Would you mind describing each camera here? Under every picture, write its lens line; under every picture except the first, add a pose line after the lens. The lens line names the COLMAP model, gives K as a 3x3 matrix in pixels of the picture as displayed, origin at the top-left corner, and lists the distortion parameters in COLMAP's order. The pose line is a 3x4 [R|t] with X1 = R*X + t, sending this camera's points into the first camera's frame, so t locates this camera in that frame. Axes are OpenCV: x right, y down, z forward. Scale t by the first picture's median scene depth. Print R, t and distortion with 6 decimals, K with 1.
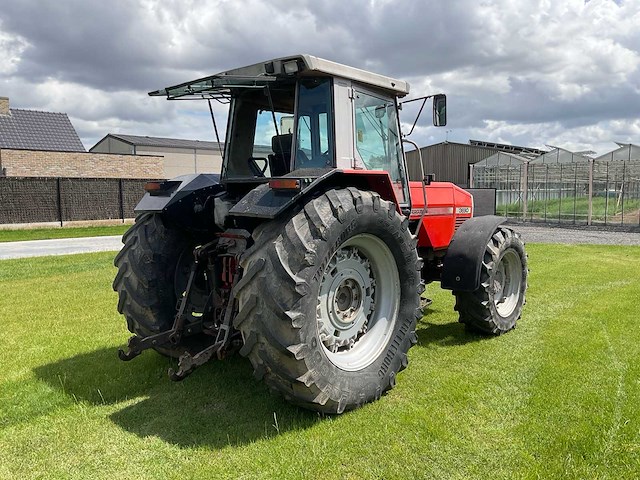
lens RADIAL K [[536.0, 0, 332.8], [0, 536.0, 248.9], [0, 0, 1]] dist [0.036555, -0.069062]
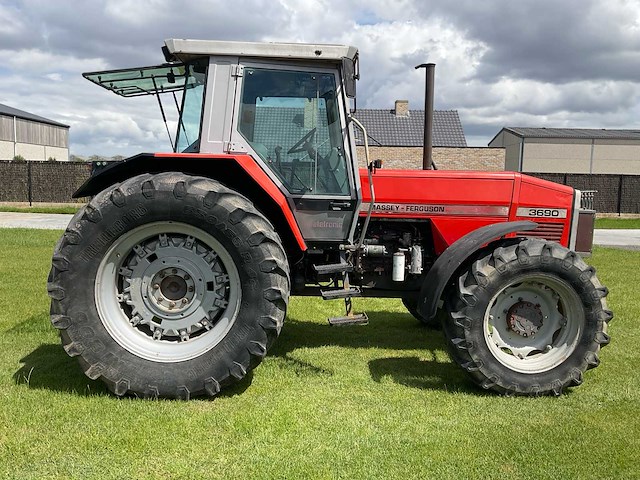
lens RADIAL K [[536.0, 0, 330.2], [0, 536.0, 249.6], [0, 0, 1]] dist [0.036555, -0.069062]
pose [[0.697694, 0.109555, -0.707970, 0.117514], [-0.100667, 0.993425, 0.054521, -0.007393], [0.709288, 0.033230, 0.704135, 0.067295]]
